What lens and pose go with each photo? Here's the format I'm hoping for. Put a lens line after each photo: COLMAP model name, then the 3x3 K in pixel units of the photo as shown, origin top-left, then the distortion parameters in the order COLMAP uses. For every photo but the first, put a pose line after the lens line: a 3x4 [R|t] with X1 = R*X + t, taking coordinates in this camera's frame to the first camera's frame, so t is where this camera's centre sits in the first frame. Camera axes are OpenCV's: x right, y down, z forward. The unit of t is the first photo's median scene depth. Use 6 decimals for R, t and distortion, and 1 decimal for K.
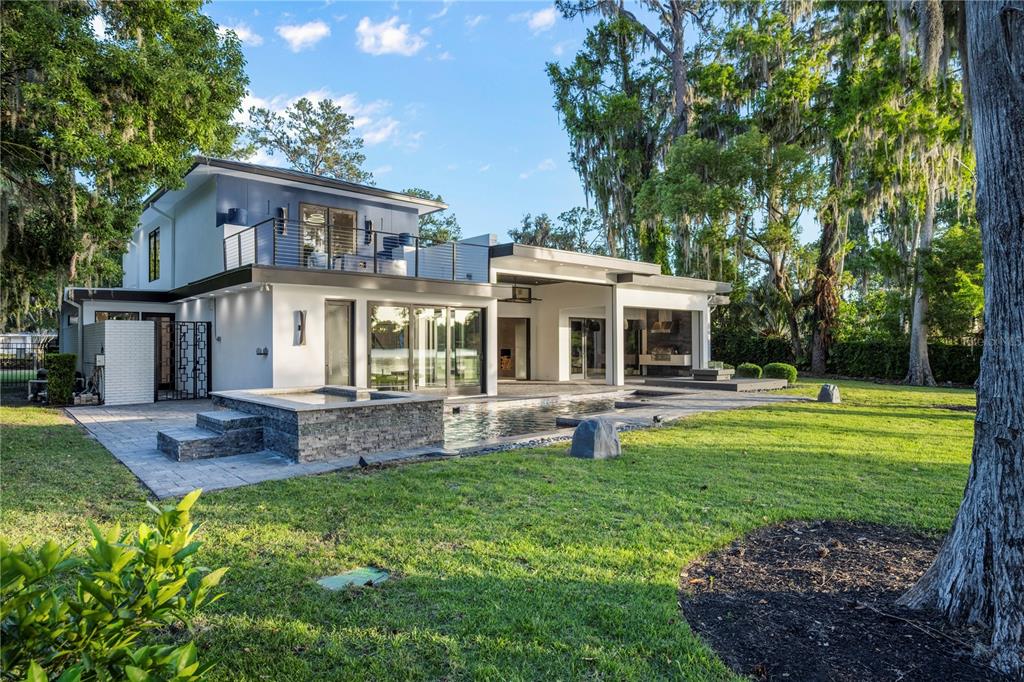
lens RADIAL K [[589.6, 0, 512.0], [0, 589.6, 341.0], [0, 0, 1]] dist [0.001066, 0.000096]
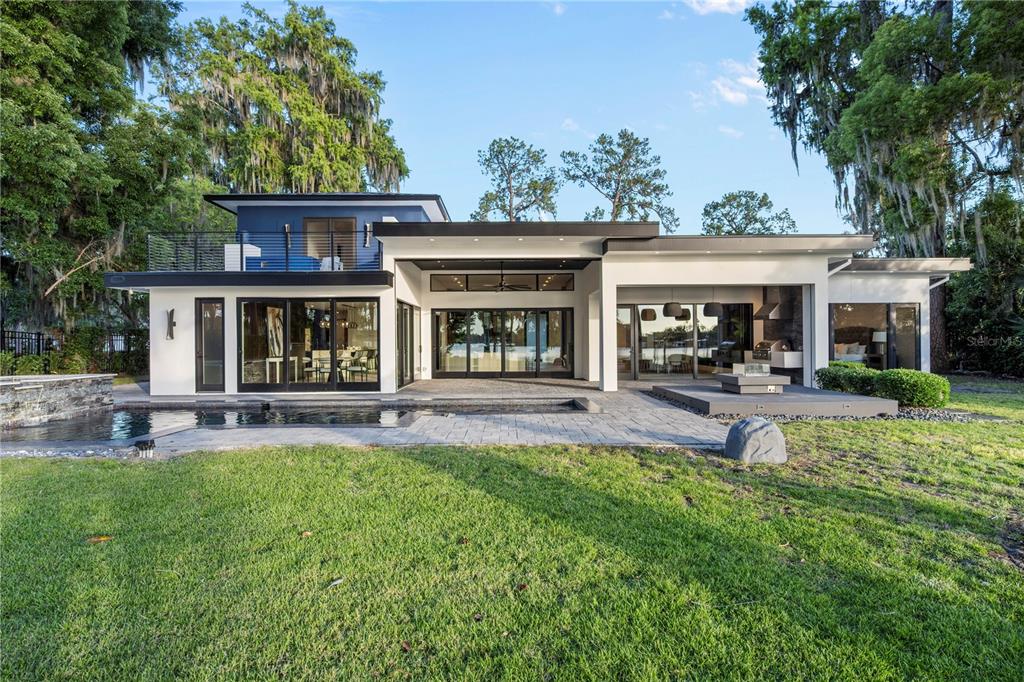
lens RADIAL K [[482.4, 0, 512.0], [0, 482.4, 341.0], [0, 0, 1]] dist [-0.001148, -0.000294]
pose [[0.761822, -0.002060, -0.647783, 0.248734], [0.007397, 0.999957, 0.005520, 0.003447], [0.647744, -0.008997, 0.761805, 0.234149]]
